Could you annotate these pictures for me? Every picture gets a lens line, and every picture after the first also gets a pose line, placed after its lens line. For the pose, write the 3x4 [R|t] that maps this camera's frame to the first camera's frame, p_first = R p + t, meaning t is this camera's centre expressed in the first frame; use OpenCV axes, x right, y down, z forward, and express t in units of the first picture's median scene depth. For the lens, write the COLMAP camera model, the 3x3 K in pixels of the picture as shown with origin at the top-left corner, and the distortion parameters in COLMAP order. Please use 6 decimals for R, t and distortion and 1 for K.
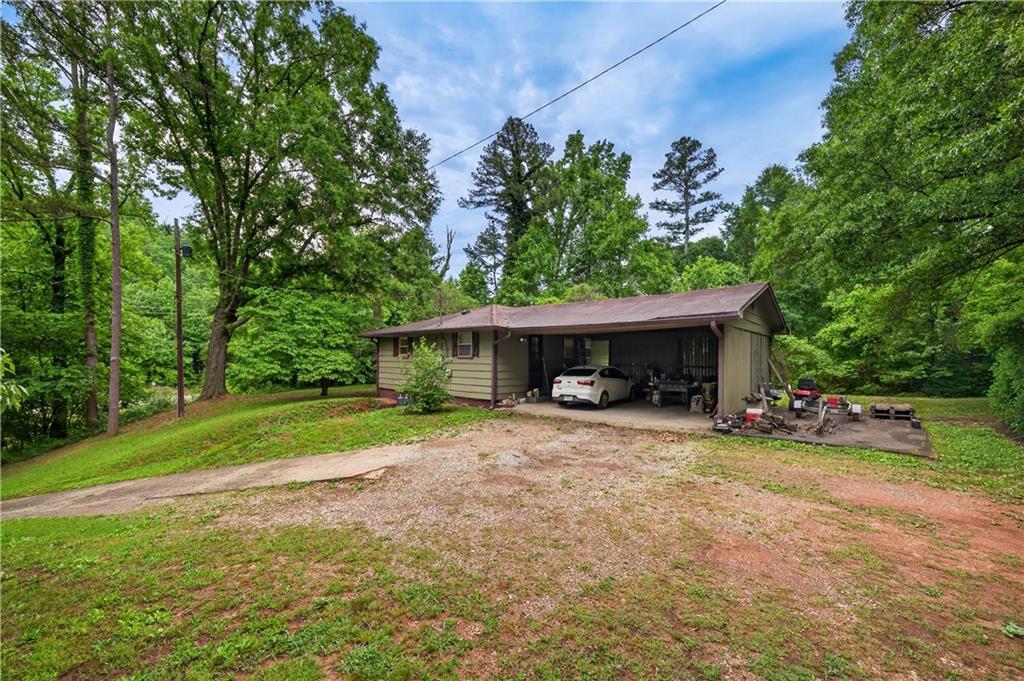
lens RADIAL K [[398.2, 0, 514.7], [0, 398.2, 356.0], [0, 0, 1]] dist [-0.012788, 0.000191]
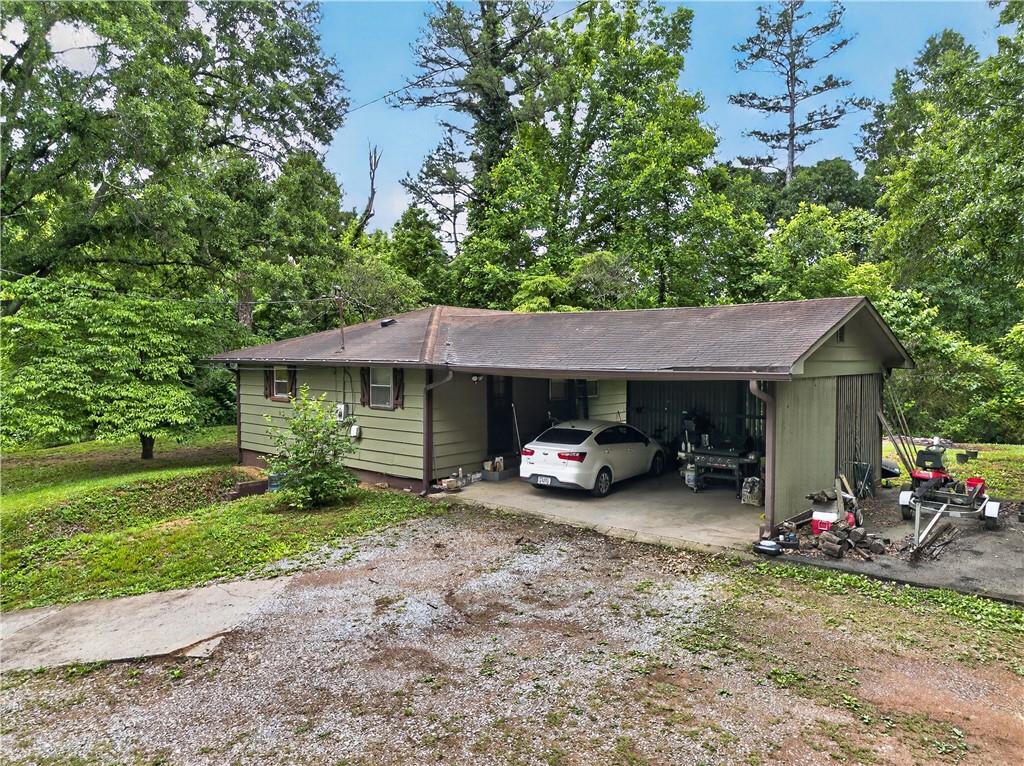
lens RADIAL K [[699.9, 0, 521.0], [0, 699.9, 383.7], [0, 0, 1]] dist [0.061038, -0.041364]
pose [[0.999679, -0.007283, 0.024254, 0.051116], [0.006121, 0.998845, 0.047656, -0.068259], [-0.024573, -0.047492, 0.998569, -0.055117]]
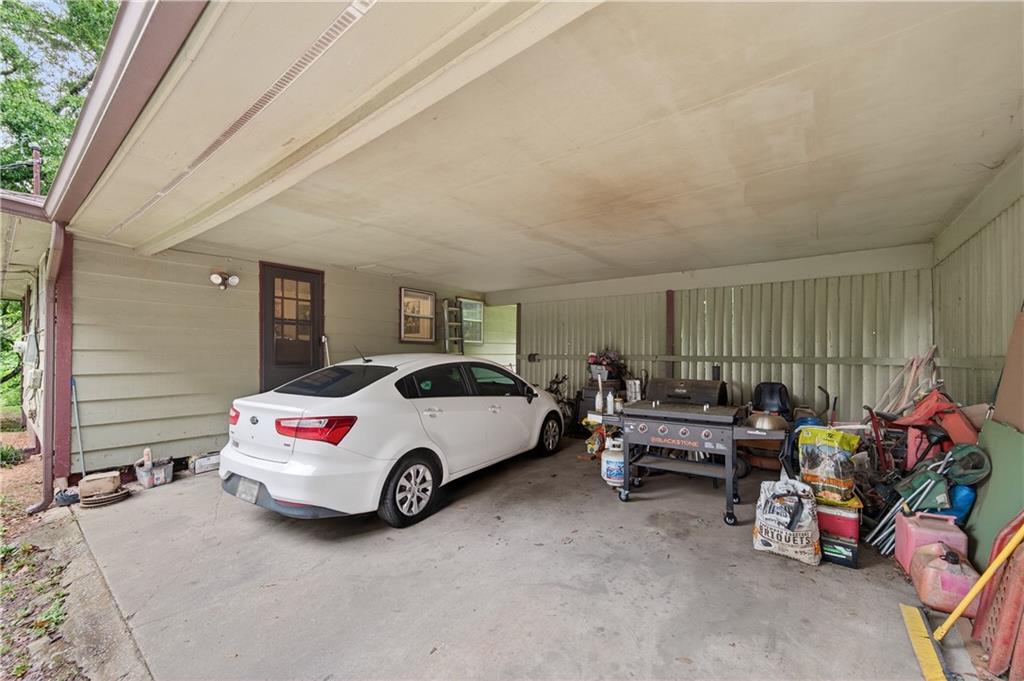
lens RADIAL K [[398.2, 0, 516.4], [0, 398.2, 346.8], [0, 0, 1]] dist [-0.012788, 0.000191]
pose [[0.995235, 0.001687, 0.097490, 0.190839], [-0.000222, 0.999887, -0.015033, 0.016922], [-0.097504, 0.014939, 0.995123, 0.532226]]
